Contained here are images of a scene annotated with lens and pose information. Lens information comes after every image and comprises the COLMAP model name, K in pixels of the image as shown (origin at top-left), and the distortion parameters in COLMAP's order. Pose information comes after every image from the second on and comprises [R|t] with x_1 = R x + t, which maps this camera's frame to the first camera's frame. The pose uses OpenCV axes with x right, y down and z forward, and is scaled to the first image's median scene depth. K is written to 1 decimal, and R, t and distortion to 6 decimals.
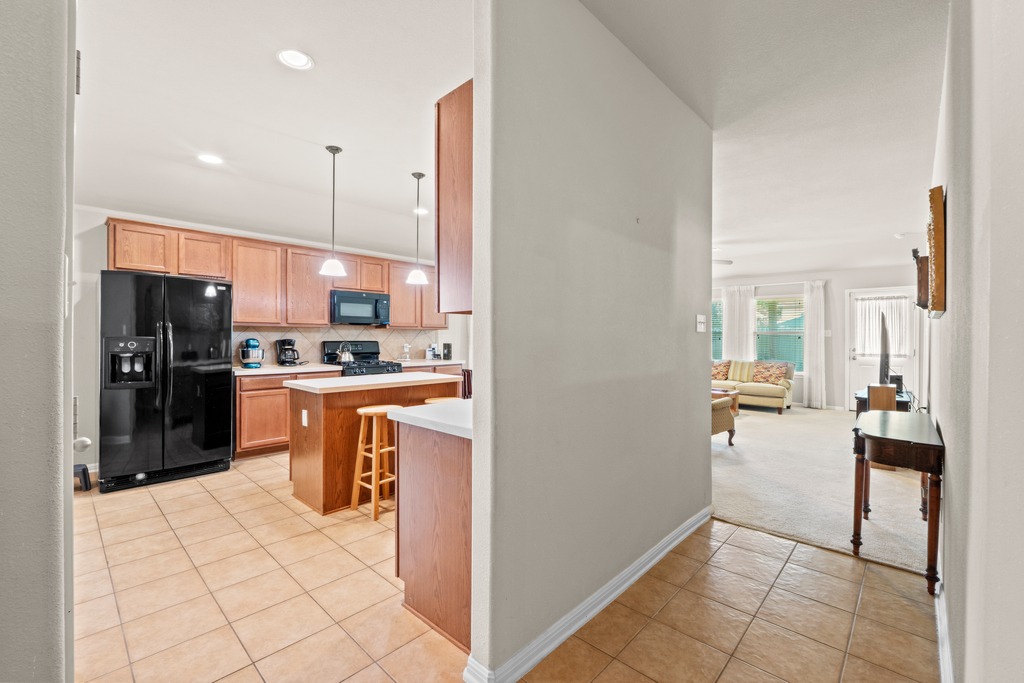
lens RADIAL K [[435.9, 0, 508.1], [0, 435.9, 336.3], [0, 0, 1]] dist [-0.004224, -0.001458]
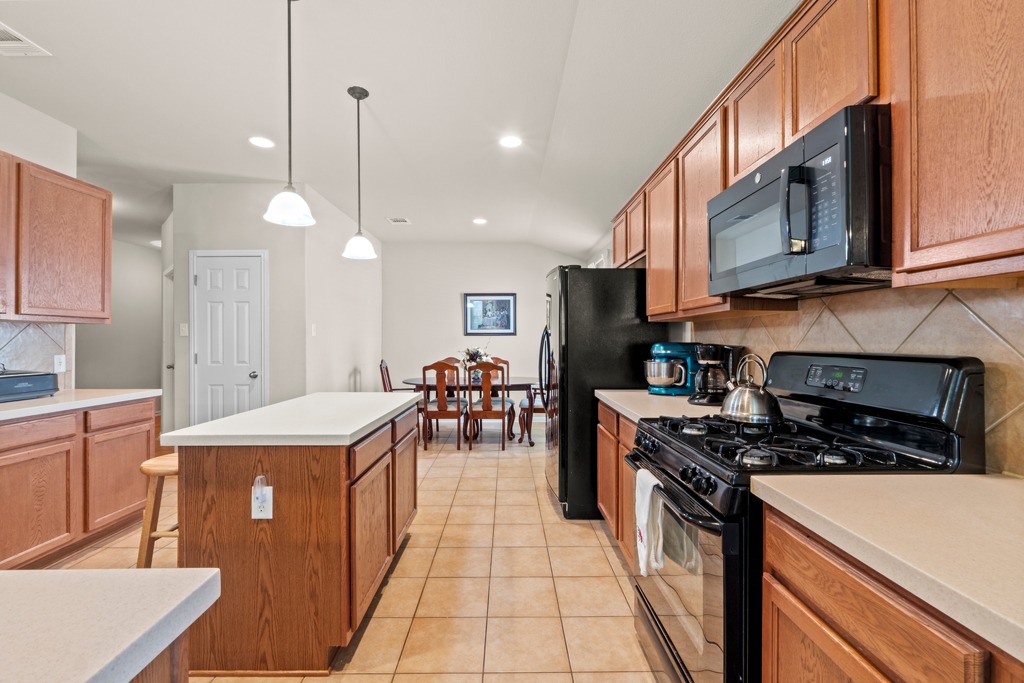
lens RADIAL K [[435.9, 0, 504.8], [0, 435.9, 338.0], [0, 0, 1]] dist [-0.004224, -0.001458]
pose [[-0.726592, -0.008368, -0.687018, -0.031291], [-0.000068, 0.999927, -0.012108, 0.004114], [0.687069, -0.008751, -0.726539, 0.820944]]
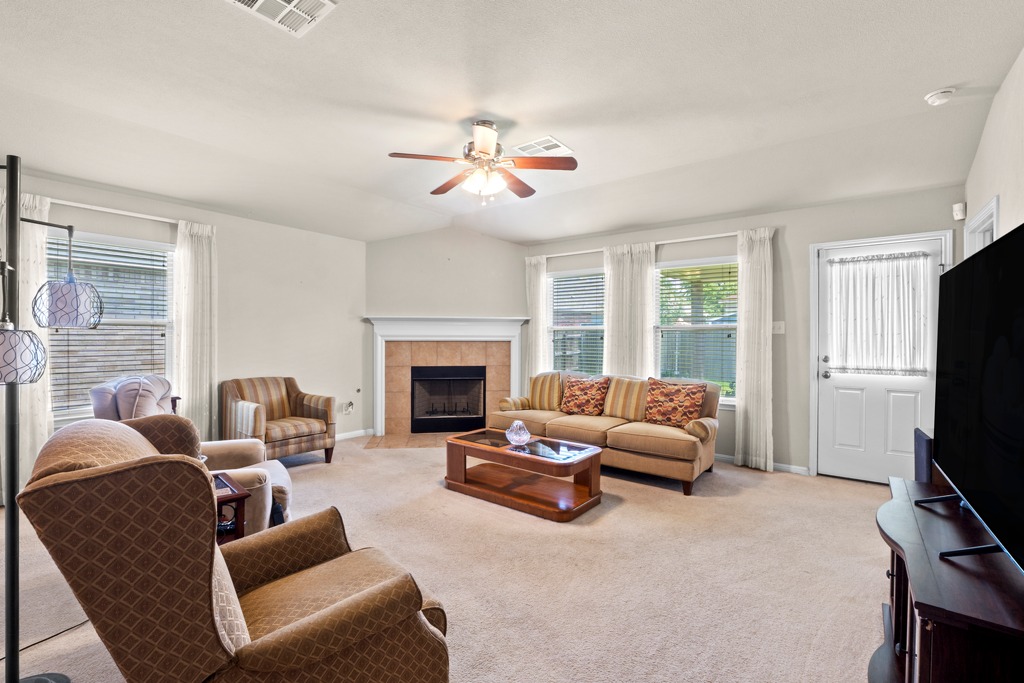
lens RADIAL K [[448.2, 0, 509.7], [0, 448.2, 339.1], [0, 0, 1]] dist [-0.007769, 0.001006]
pose [[0.994310, -0.001034, 0.106518, 0.367502], [0.000253, 0.999973, 0.007349, 0.003223], [-0.106522, -0.007281, 0.994284, 0.515418]]
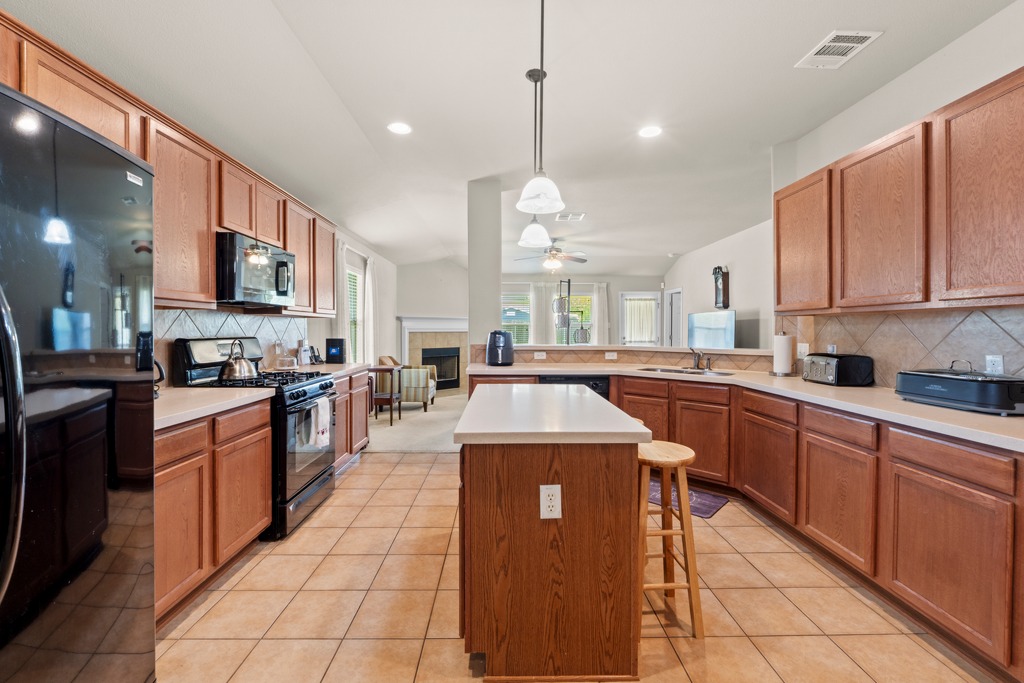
lens RADIAL K [[435.9, 0, 508.3], [0, 435.9, 332.6], [0, 0, 1]] dist [-0.004224, -0.001458]
pose [[0.714176, -0.008266, 0.699918, -0.375170], [-0.000987, 0.999917, 0.012816, -0.001442], [-0.699966, -0.009844, 0.714108, 0.314378]]
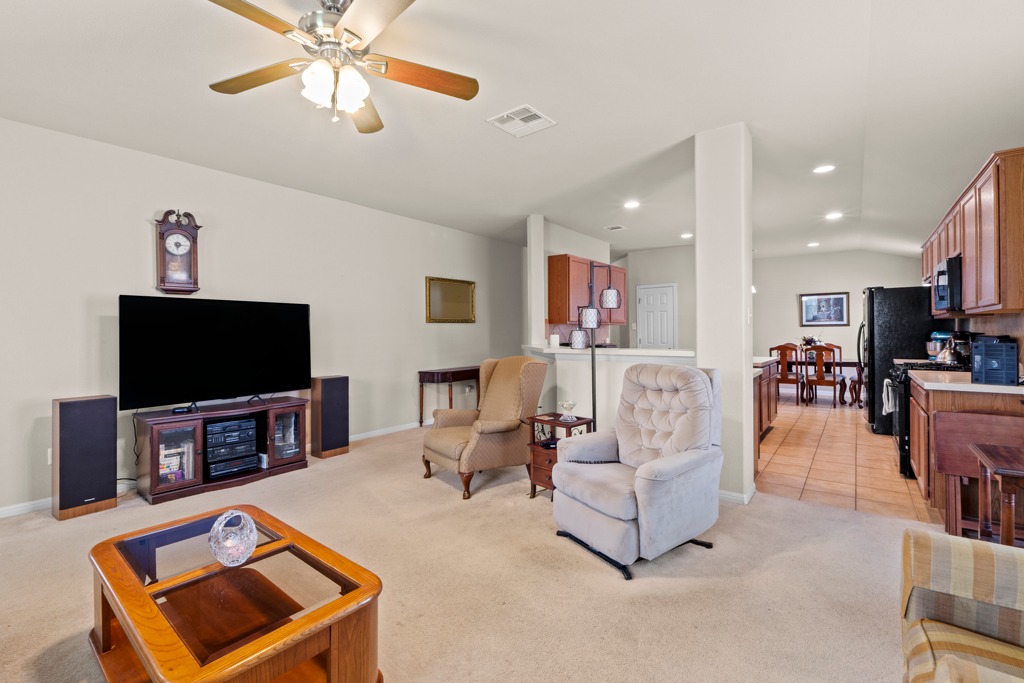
lens RADIAL K [[448.2, 0, 509.5], [0, 448.2, 331.8], [0, 0, 1]] dist [-0.007769, 0.001006]
pose [[-0.995004, 0.002700, -0.099795, 0.309516], [0.003253, 0.999980, -0.005388, 0.005696], [0.099778, -0.005686, -0.994993, 1.228701]]
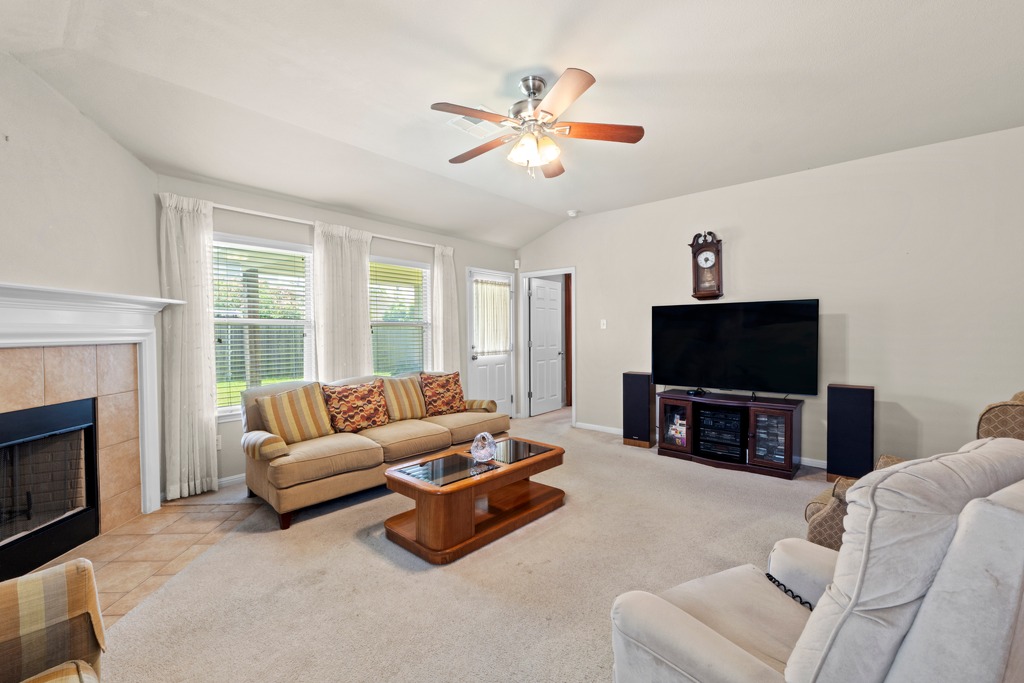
lens RADIAL K [[435.9, 0, 511.4], [0, 435.9, 335.5], [0, 0, 1]] dist [-0.004224, -0.001458]
pose [[-0.043327, -0.013853, 0.998965, 0.029435], [0.001183, 0.999902, 0.013917, 0.000386], [-0.999060, 0.001785, -0.043306, 0.983424]]
